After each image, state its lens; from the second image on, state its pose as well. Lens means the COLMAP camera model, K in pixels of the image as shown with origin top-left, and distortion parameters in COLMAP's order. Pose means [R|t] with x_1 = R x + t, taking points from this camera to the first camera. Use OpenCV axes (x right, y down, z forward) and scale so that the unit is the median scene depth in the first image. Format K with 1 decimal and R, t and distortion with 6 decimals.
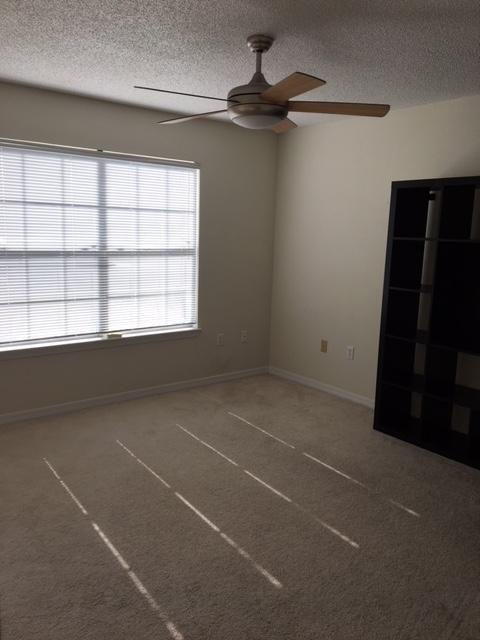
lens RADIAL K [[540.7, 0, 239.2], [0, 540.7, 317.7], [0, 0, 1]] dist [0.042660, -0.042561]
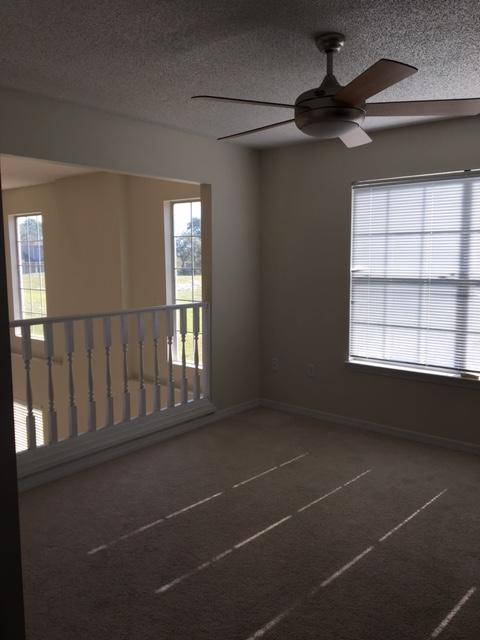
lens RADIAL K [[540.7, 0, 238.2], [0, 540.7, 321.3], [0, 0, 1]] dist [0.042660, -0.042561]
pose [[0.193703, 0.090306, -0.976895, 0.591799], [-0.144245, 0.987554, 0.062690, -0.059147], [0.970398, 0.128769, 0.204319, 0.476107]]
